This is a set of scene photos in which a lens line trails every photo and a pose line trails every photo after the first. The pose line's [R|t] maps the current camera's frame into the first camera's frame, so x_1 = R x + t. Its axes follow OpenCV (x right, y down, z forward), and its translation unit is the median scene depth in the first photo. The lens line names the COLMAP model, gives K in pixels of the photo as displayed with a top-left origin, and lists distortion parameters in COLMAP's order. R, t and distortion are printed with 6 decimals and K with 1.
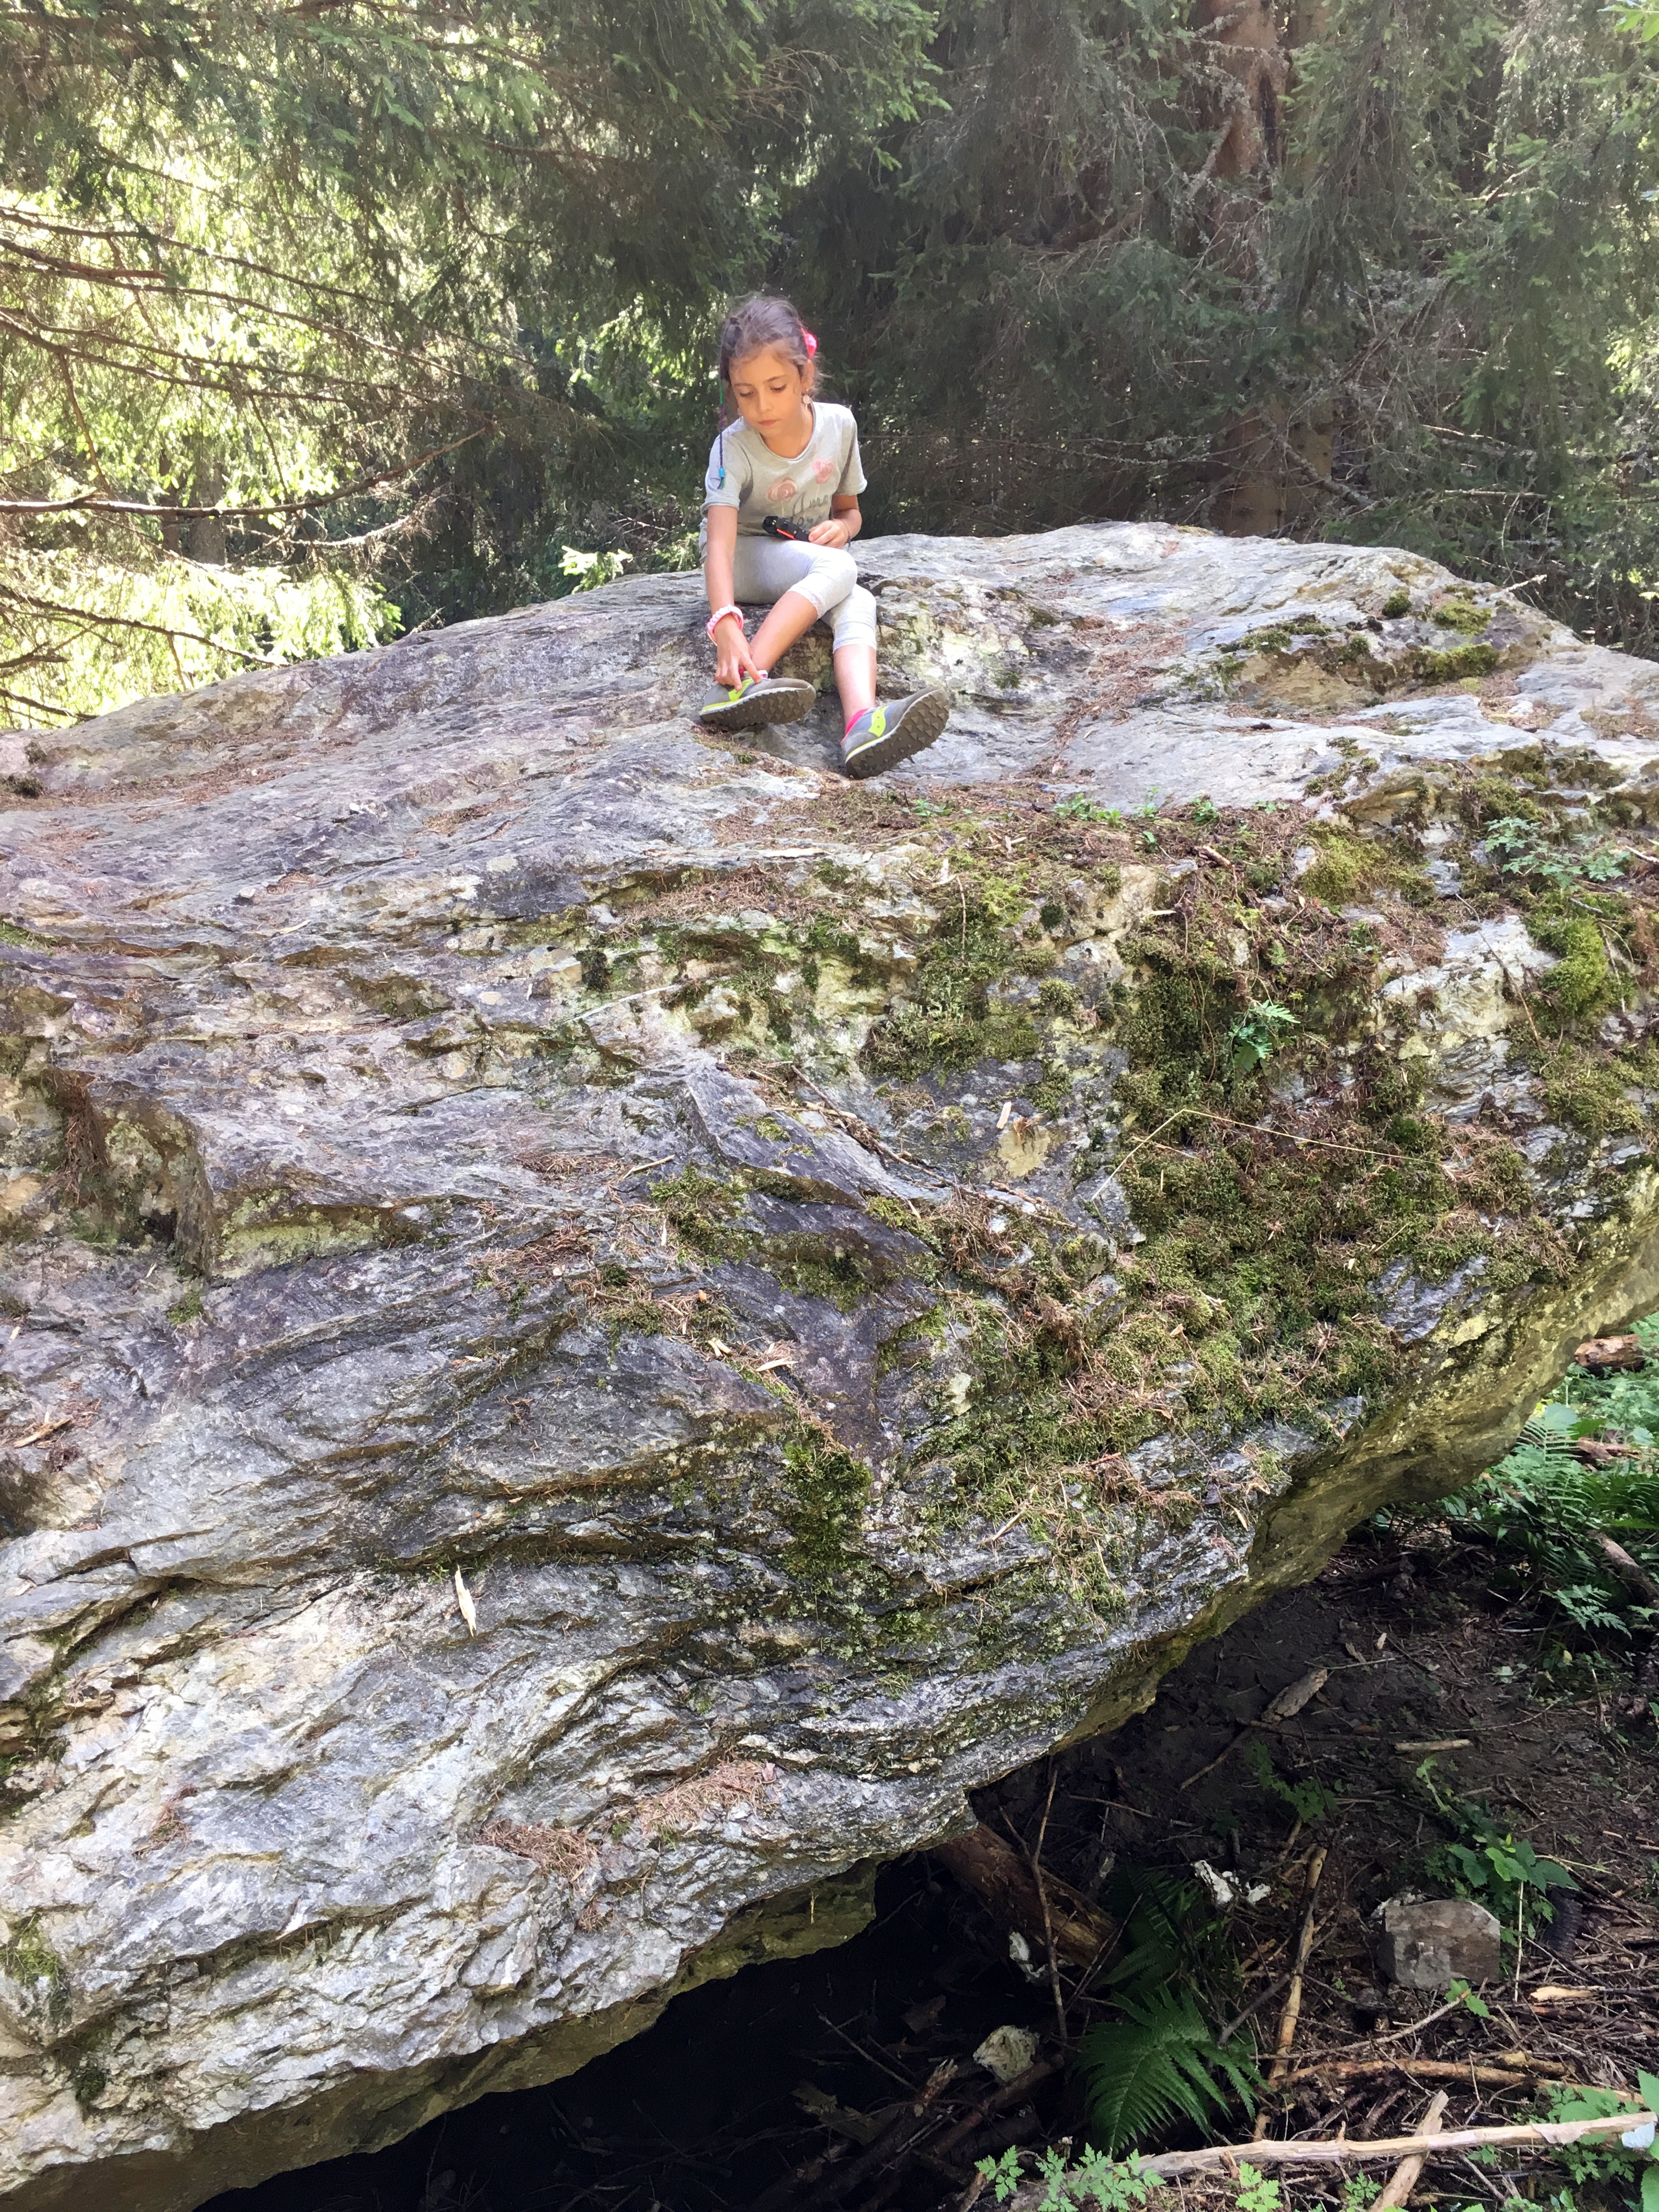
lens RADIAL K [[1865.9, 0, 829.5], [0, 1865.9, 1106.0], [0, 0, 1]] dist [0.072732, -0.097541]
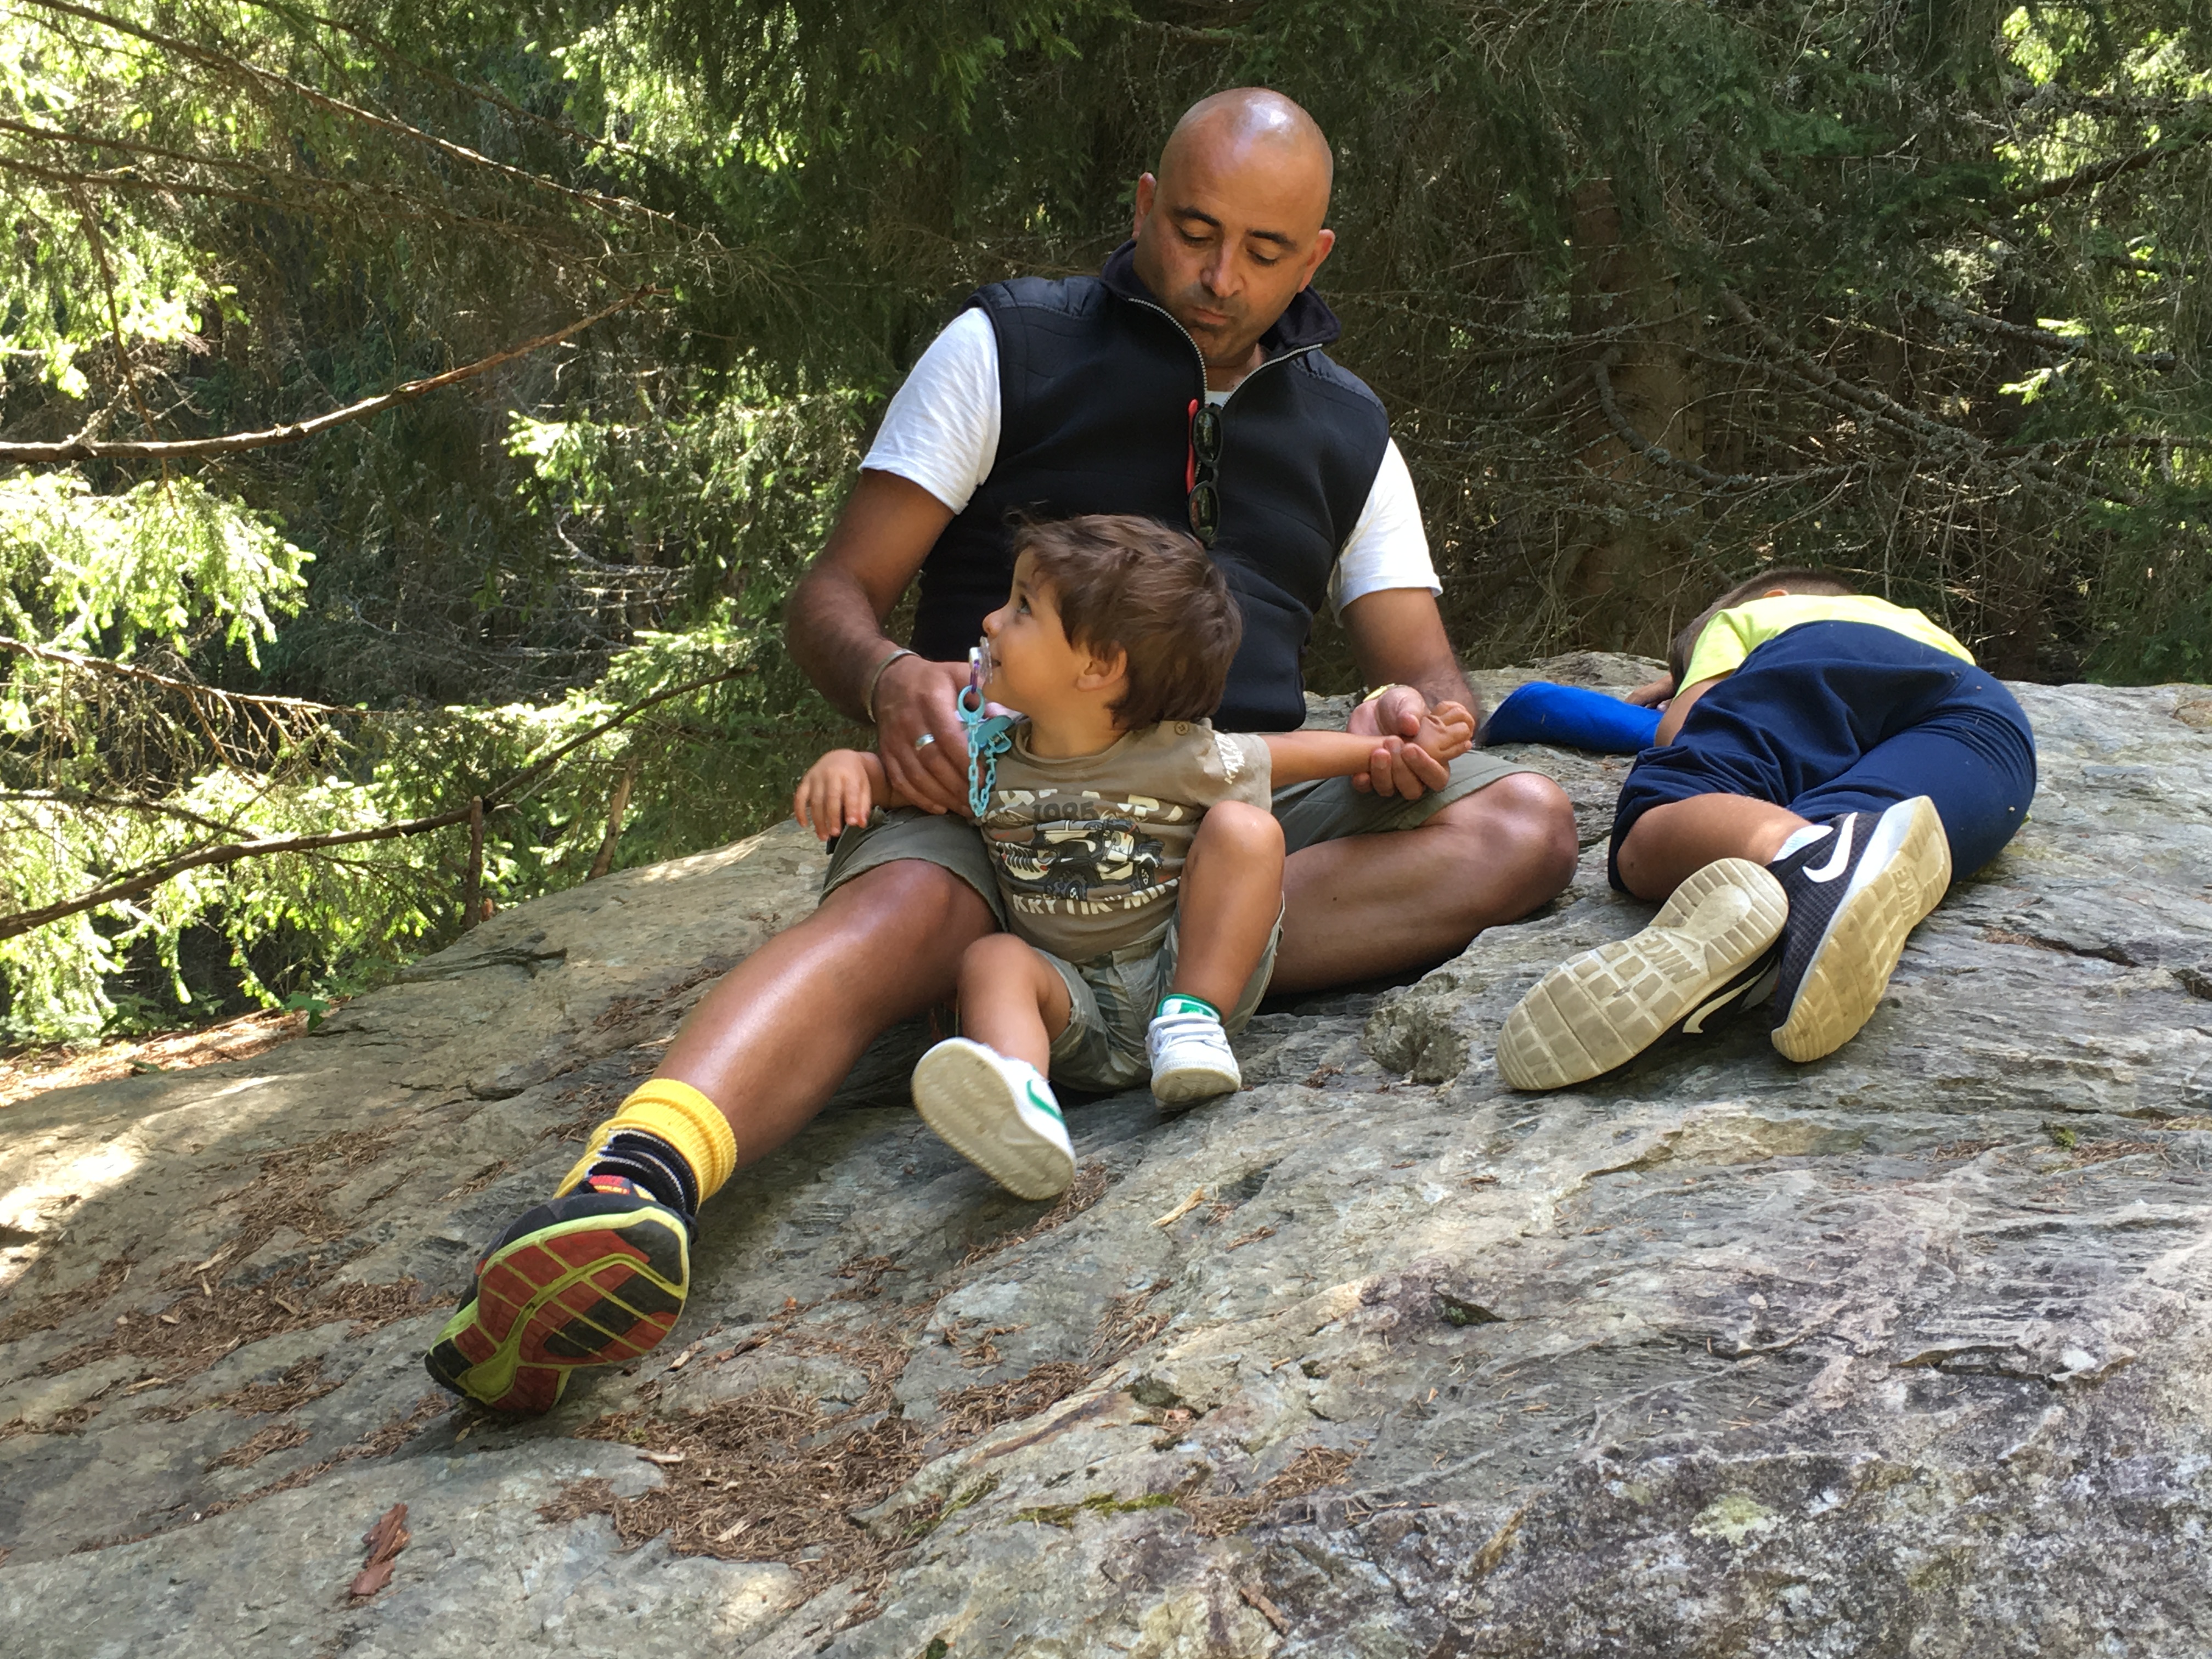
lens RADIAL K [[2686.8, 0, 1106.0], [0, 2686.8, 829.5], [0, 0, 1]] dist [0.042255, 0.020271]
pose [[0.987472, 0.008851, 0.157544, -0.486007], [0.008379, 0.994075, -0.108371, -0.396554], [-0.157570, 0.108334, 0.981548, 0.816778]]
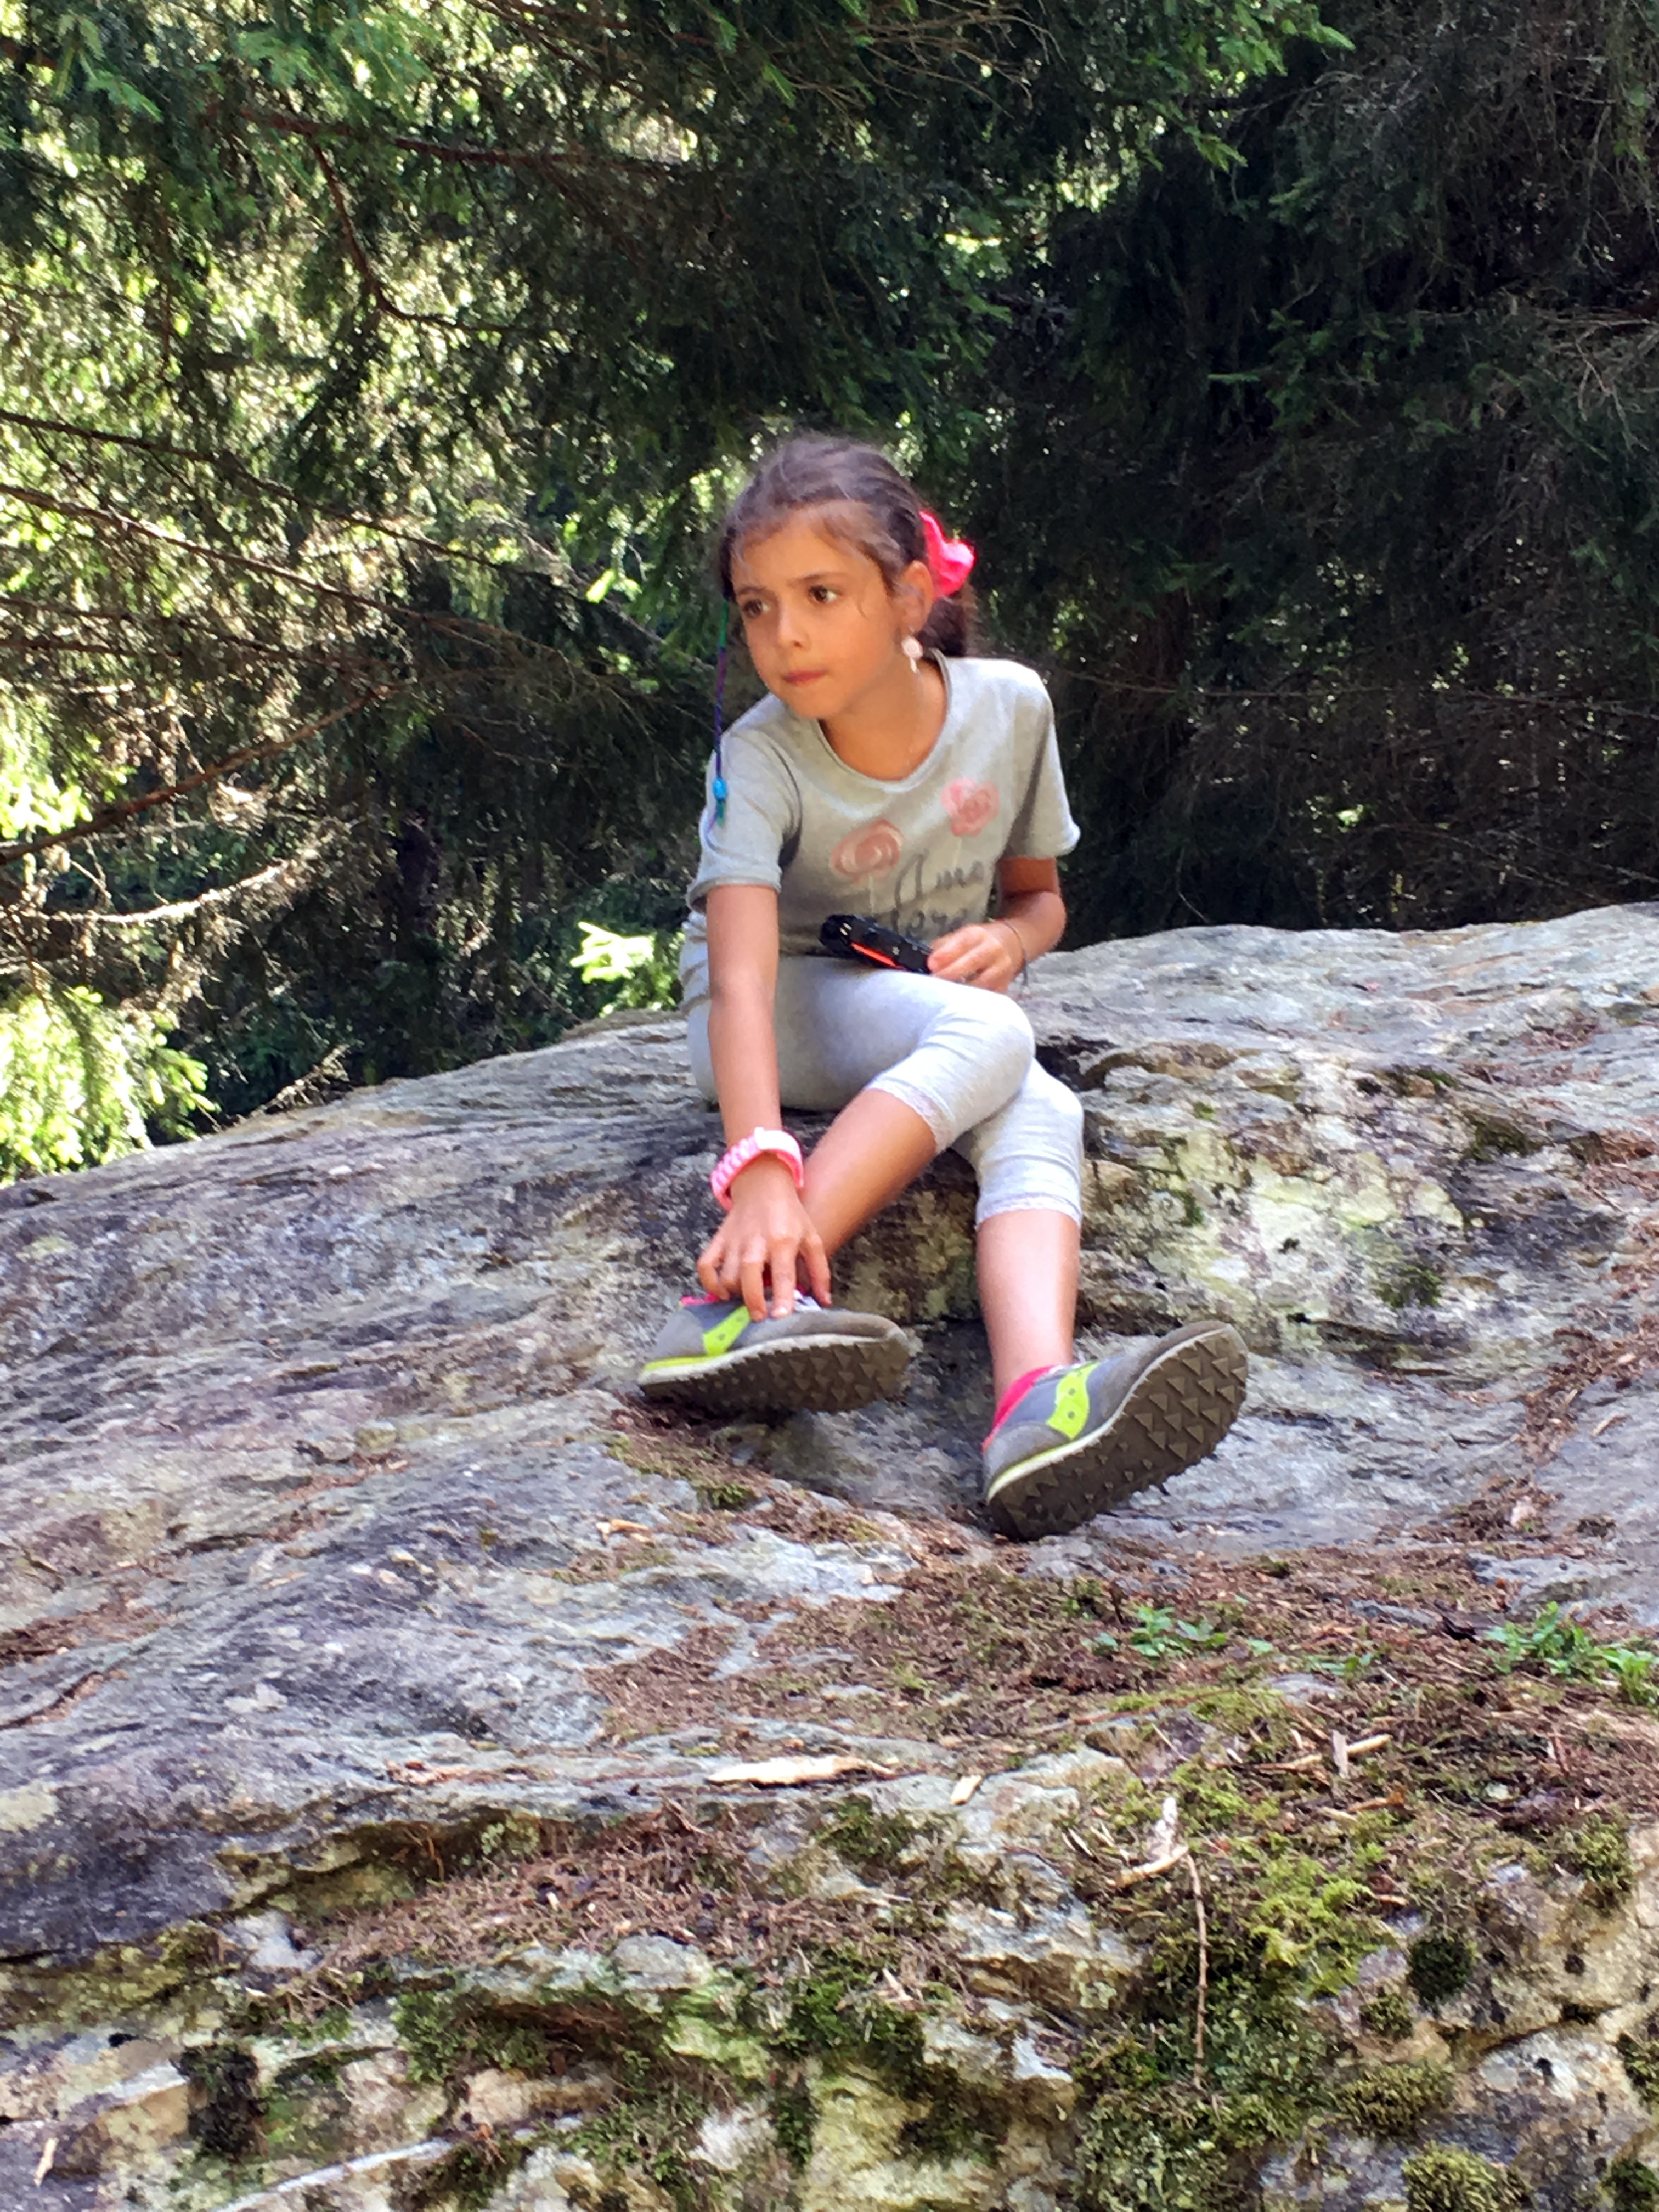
lens RADIAL K [[4126.6, 0, 829.5], [0, 4126.6, 1106.0], [0, 0, 1]] dist [0.024815, 0.212521]
pose [[0.995731, -0.005877, -0.092118, 0.071795], [-0.016169, 0.971437, -0.236747, -0.068721], [0.090878, 0.237226, 0.967194, 0.144153]]
